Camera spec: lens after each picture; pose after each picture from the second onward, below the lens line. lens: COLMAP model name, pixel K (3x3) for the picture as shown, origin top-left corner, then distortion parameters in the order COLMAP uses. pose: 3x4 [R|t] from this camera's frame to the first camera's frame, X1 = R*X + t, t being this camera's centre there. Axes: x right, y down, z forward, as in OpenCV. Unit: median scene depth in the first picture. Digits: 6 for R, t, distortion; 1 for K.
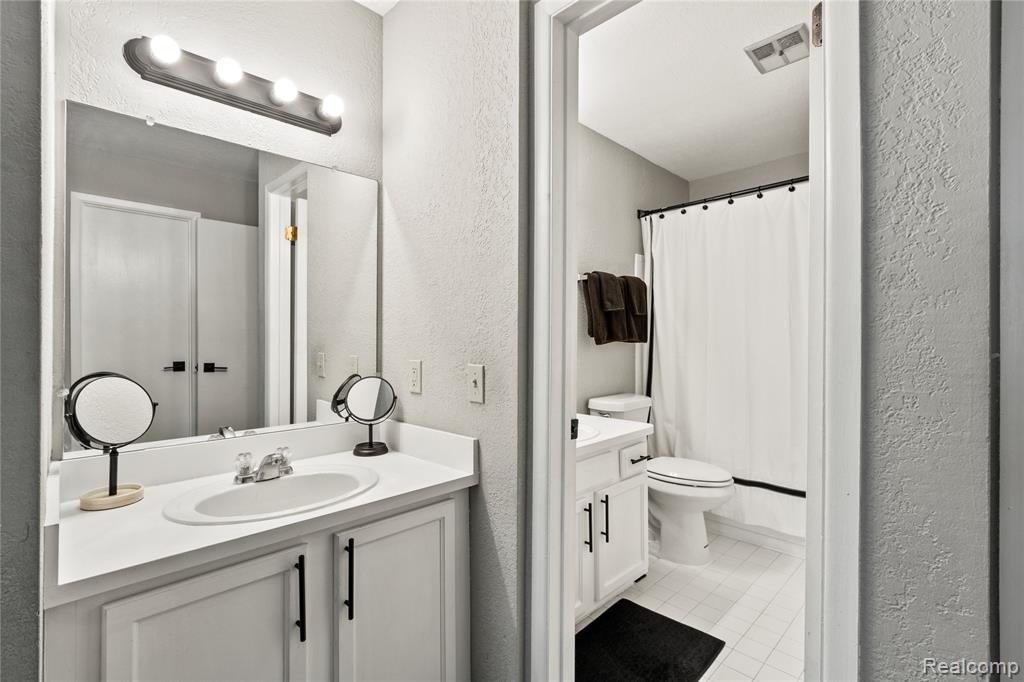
lens RADIAL K [[469.9, 0, 511.8], [0, 469.9, 337.6], [0, 0, 1]] dist [0.003905, 0.000232]
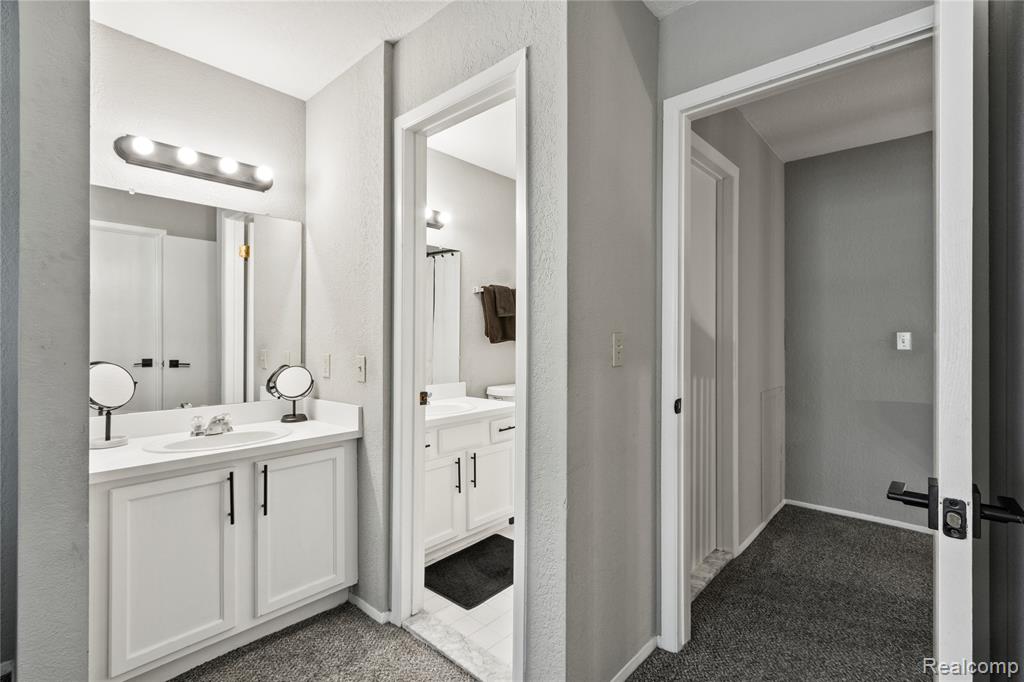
lens RADIAL K [[469.9, 0, 510.5], [0, 469.9, 336.8], [0, 0, 1]] dist [0.003905, 0.000232]
pose [[0.998854, -0.001169, 0.047853, 0.174361], [0.001242, 0.999998, -0.001494, 0.000015], [-0.047851, 0.001552, 0.998853, -0.266956]]
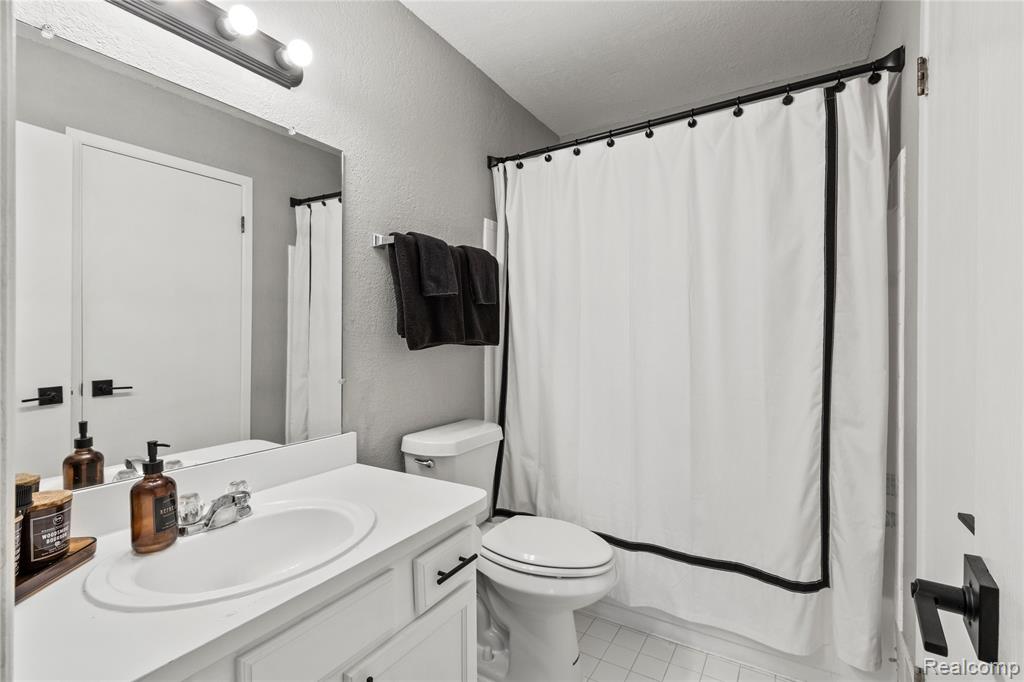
lens RADIAL K [[469.9, 0, 511.6], [0, 469.9, 342.0], [0, 0, 1]] dist [0.003905, 0.000232]
pose [[0.971934, -0.003870, 0.235221, 0.166427], [0.001702, 0.999954, 0.009421, -0.000867], [-0.235247, -0.008757, 0.971896, 0.374461]]
